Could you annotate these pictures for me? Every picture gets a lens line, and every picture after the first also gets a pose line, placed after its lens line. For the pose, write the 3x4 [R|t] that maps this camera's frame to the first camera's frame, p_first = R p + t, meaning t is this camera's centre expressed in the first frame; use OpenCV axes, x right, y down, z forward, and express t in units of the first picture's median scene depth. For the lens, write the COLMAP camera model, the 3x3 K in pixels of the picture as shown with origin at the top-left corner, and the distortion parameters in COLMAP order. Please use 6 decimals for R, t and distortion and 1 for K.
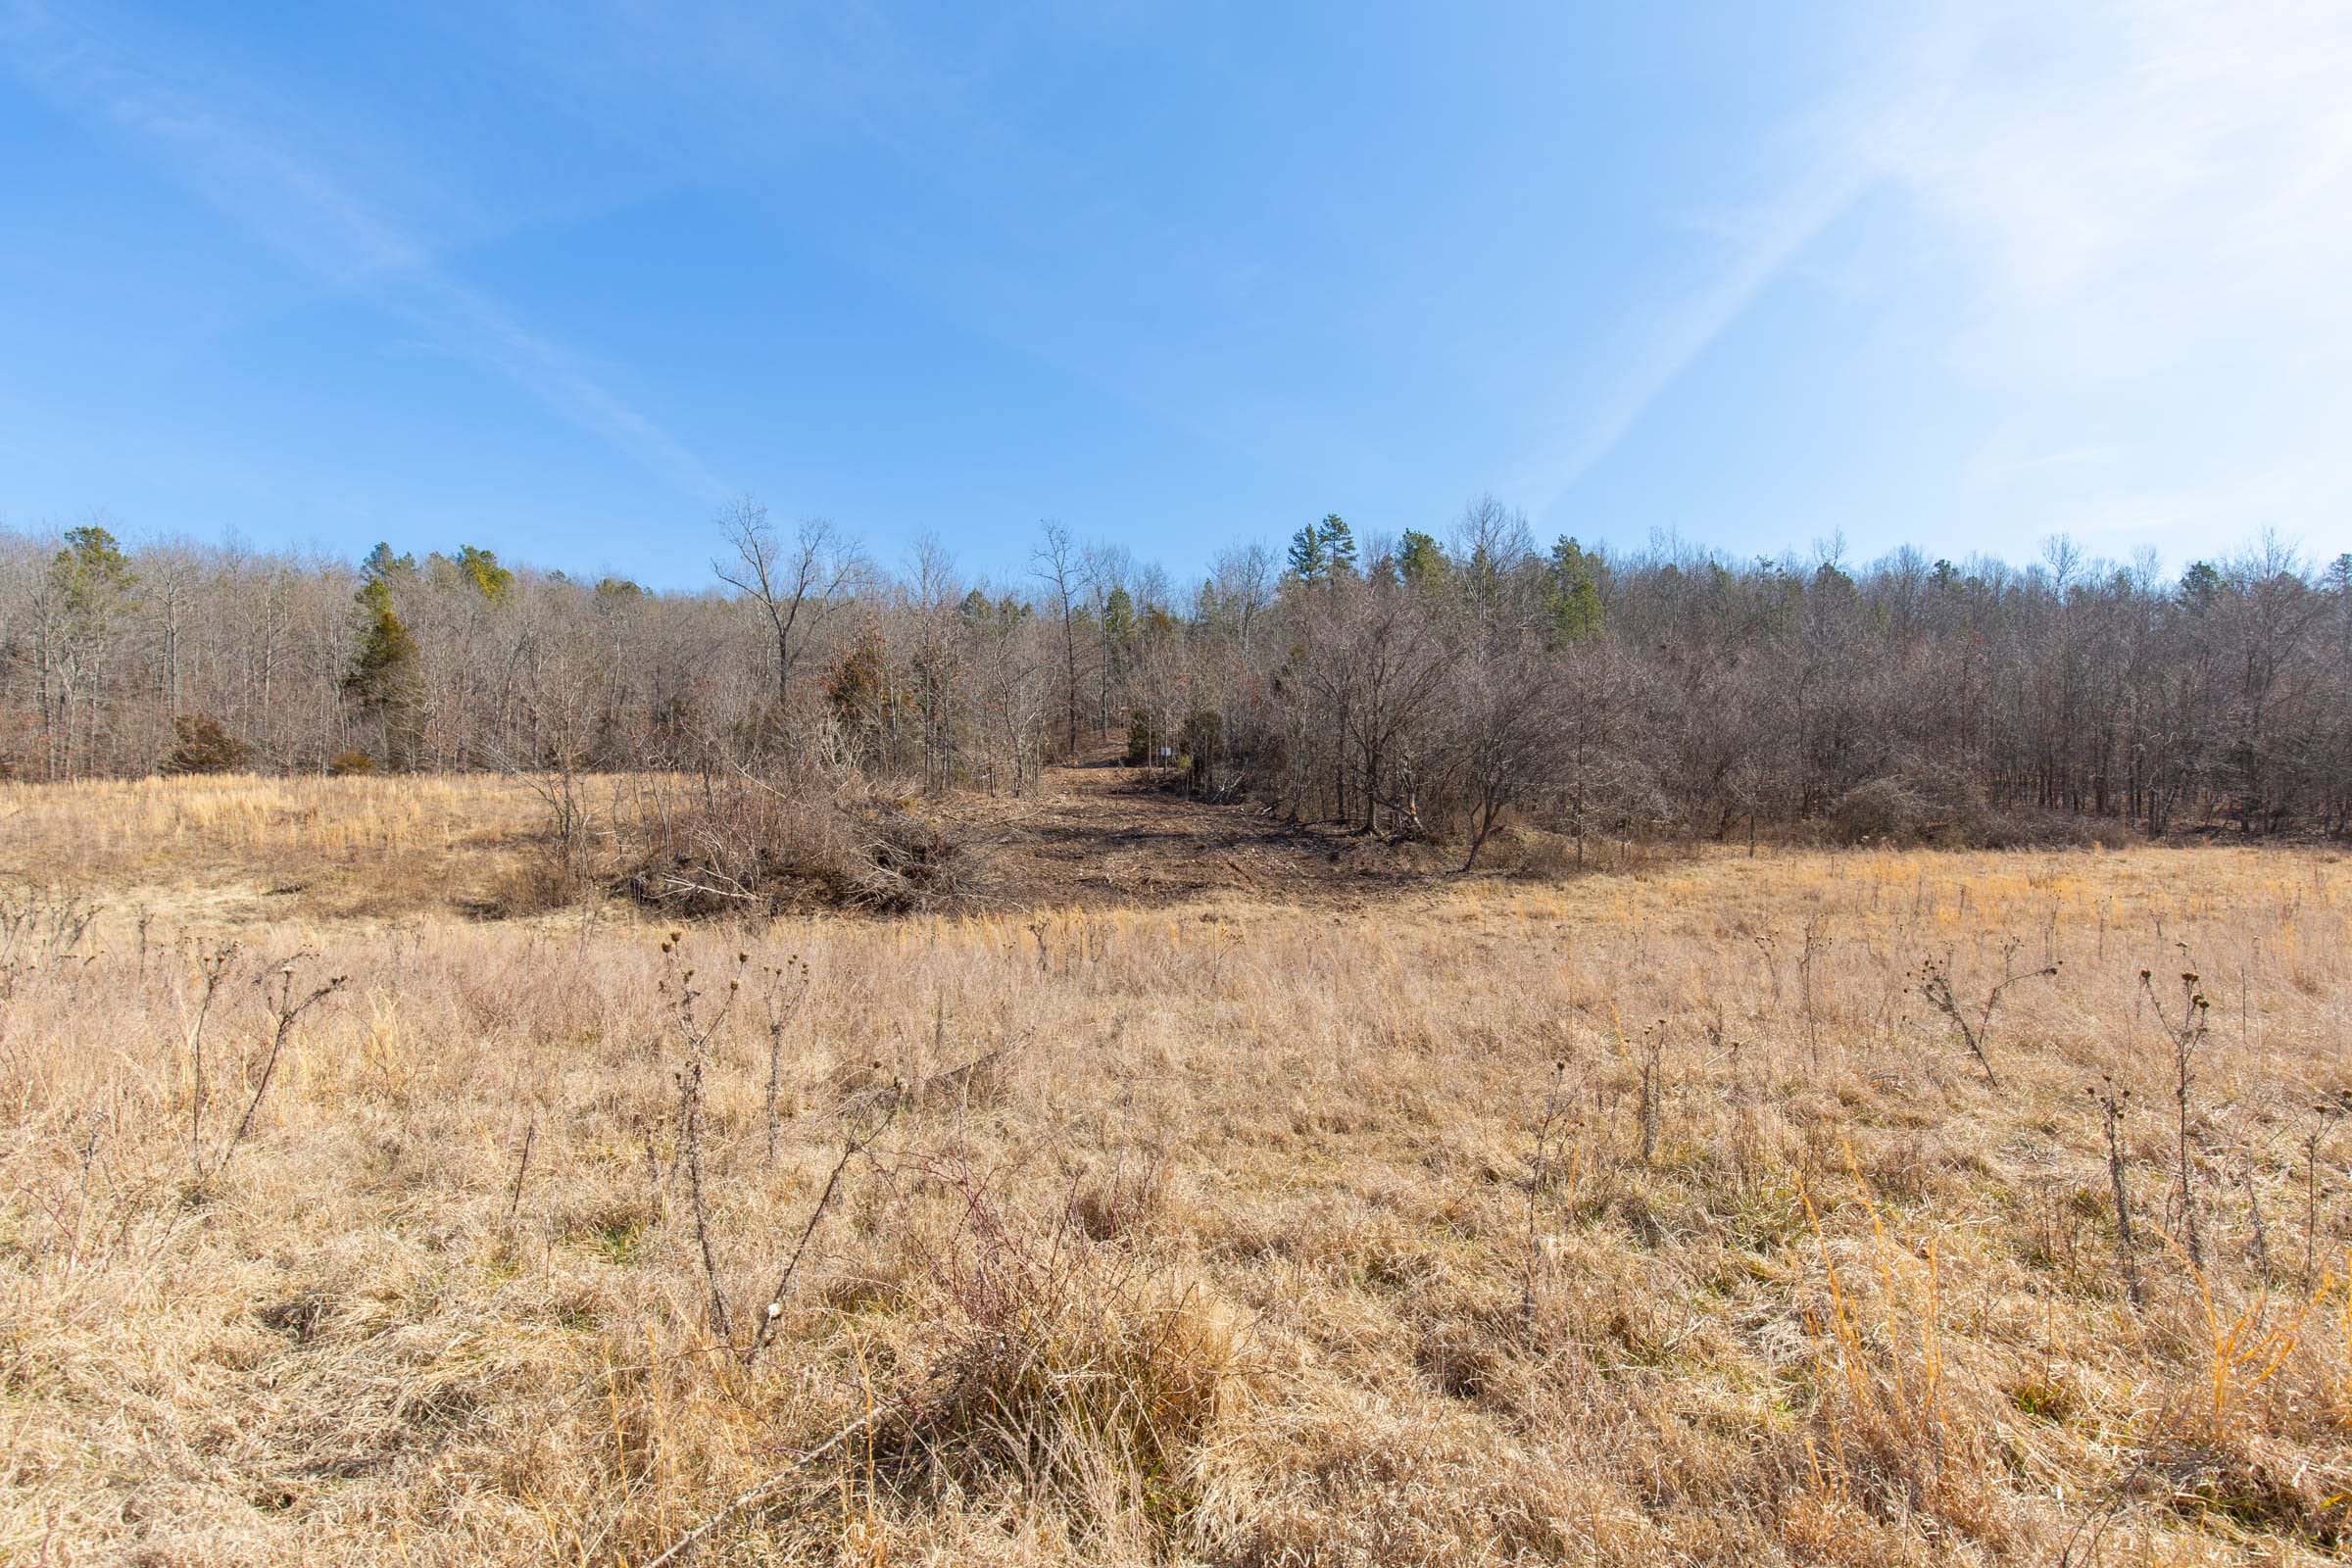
lens RADIAL K [[1066.1, 0, 1176.0], [0, 1066.1, 784.0], [0, 0, 1]] dist [0.001308, 0.000043]
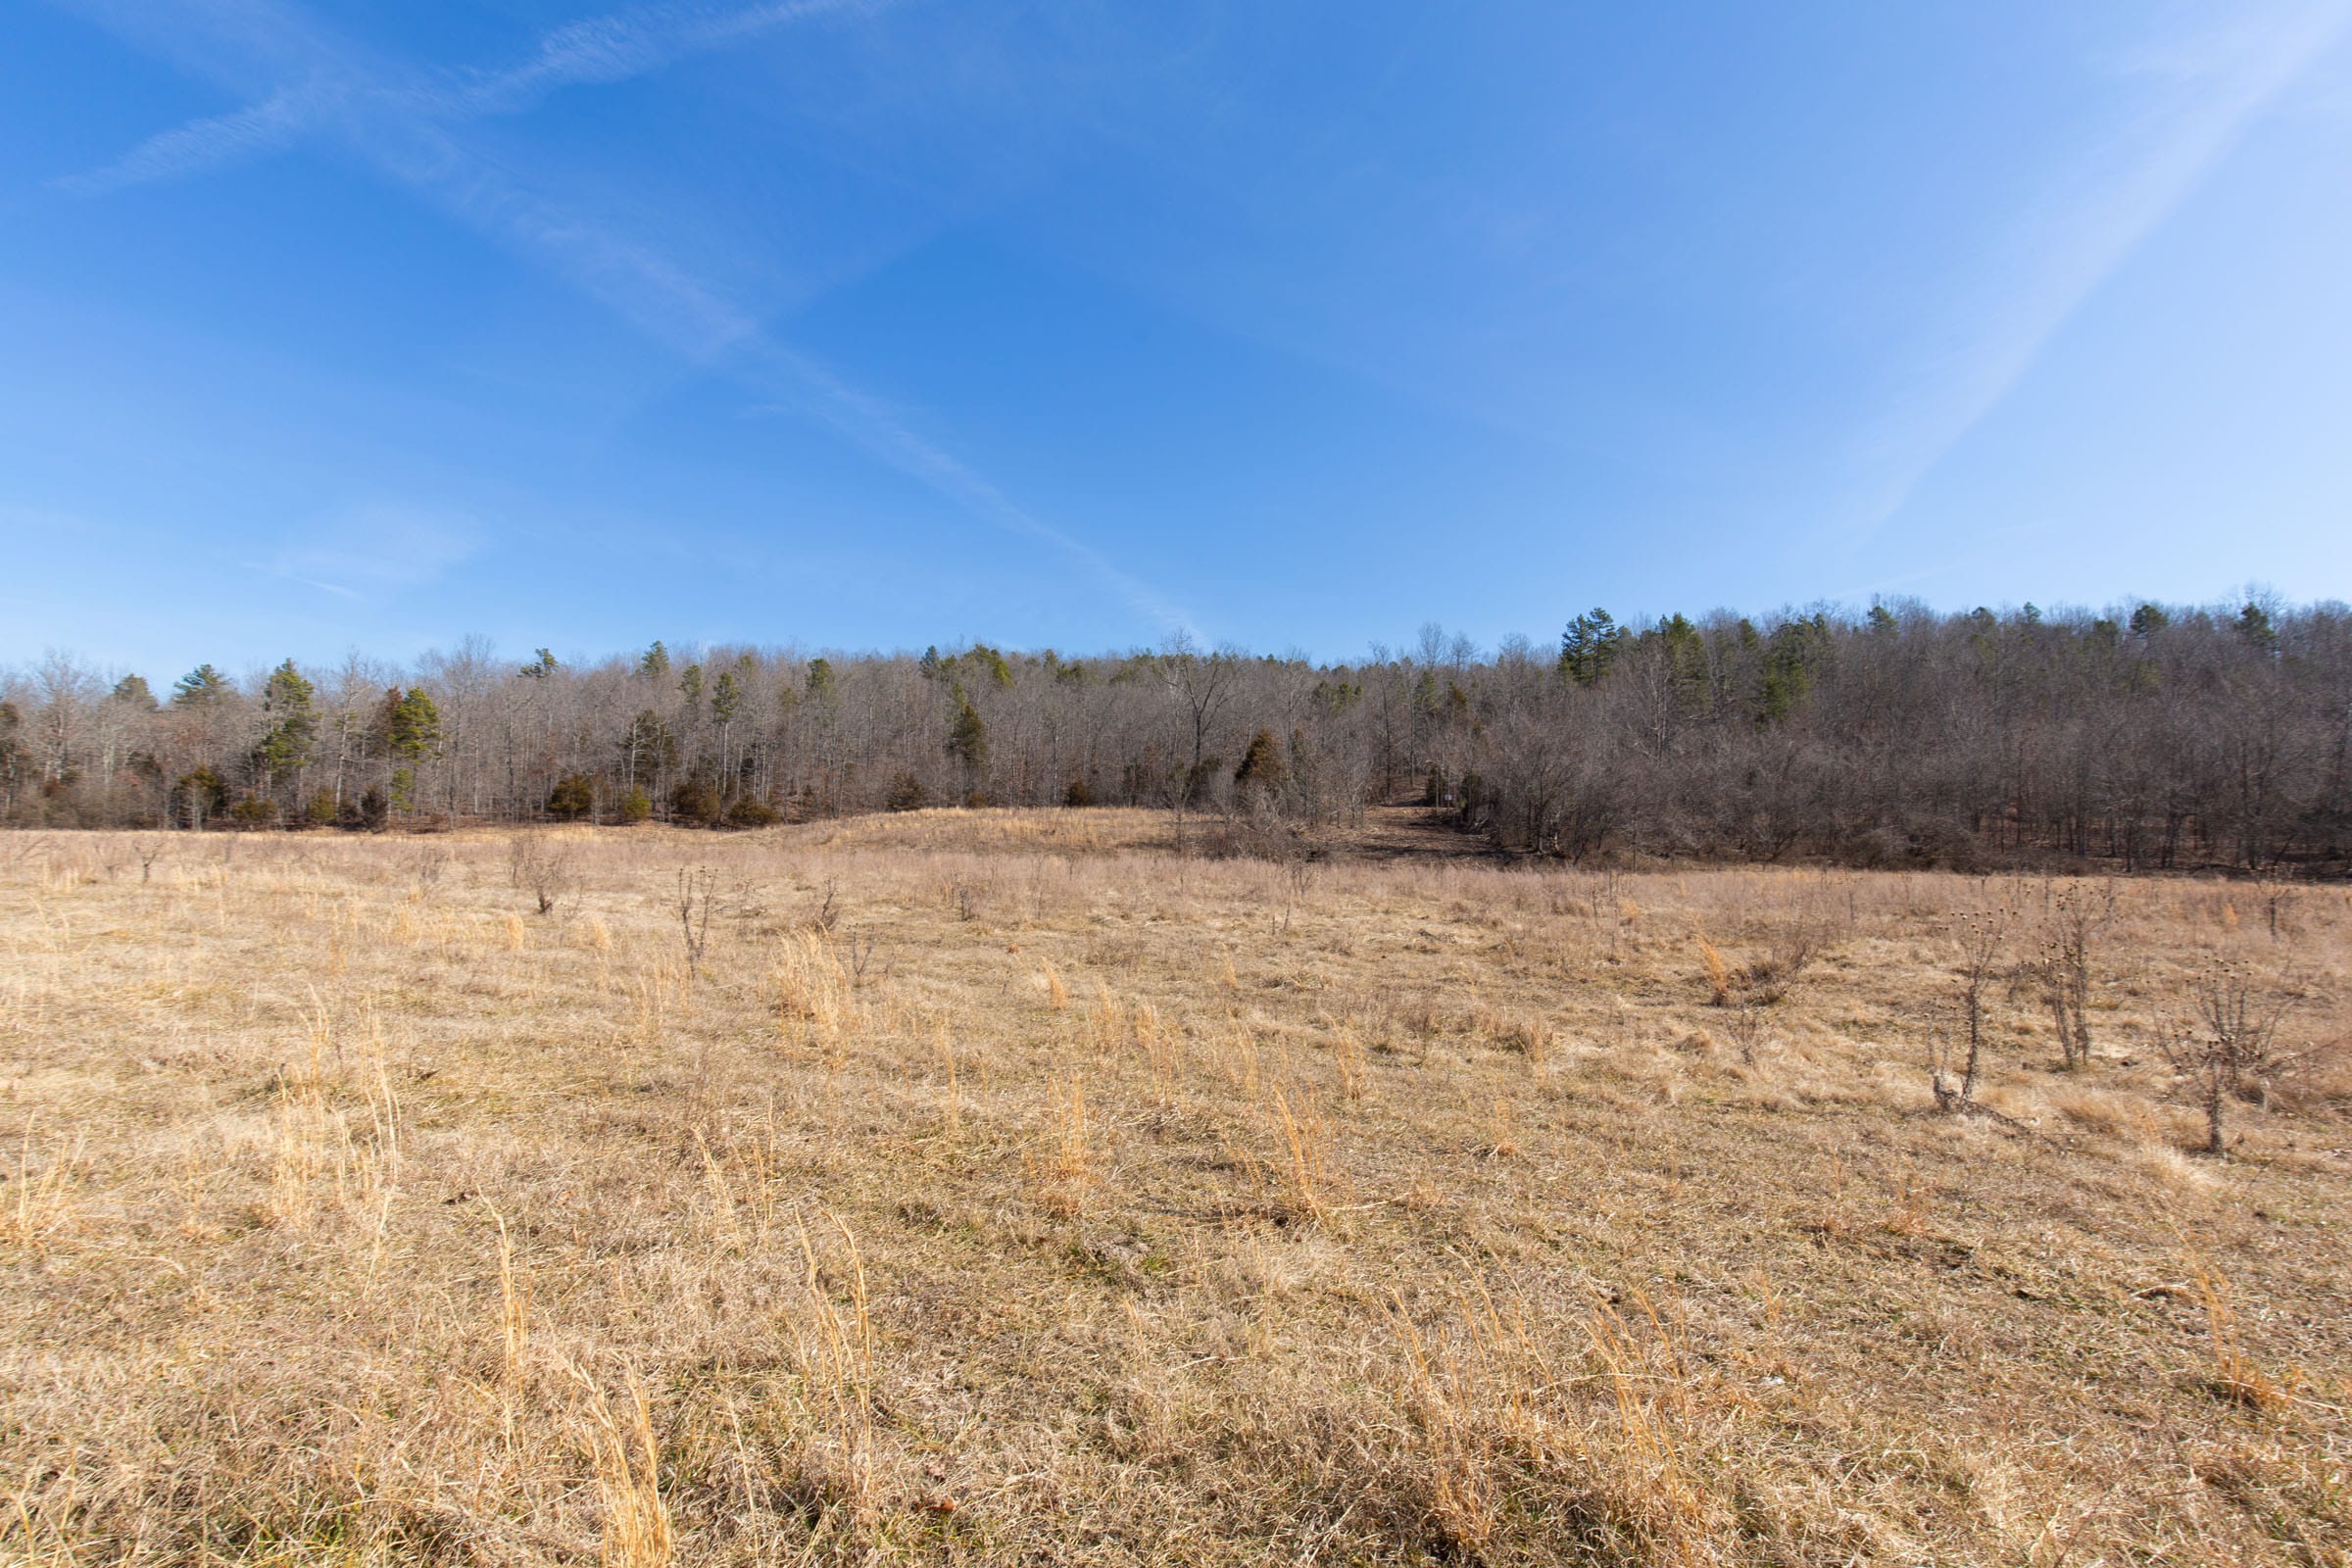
lens RADIAL K [[1026.3, 0, 1176.0], [0, 1026.3, 784.0], [0, 0, 1]] dist [0.003017, 0.000426]
pose [[0.950848, 0.007621, -0.309565, 0.070385], [-0.013321, 0.999778, -0.016303, -0.019338], [0.309372, 0.019625, 0.950739, -0.491876]]
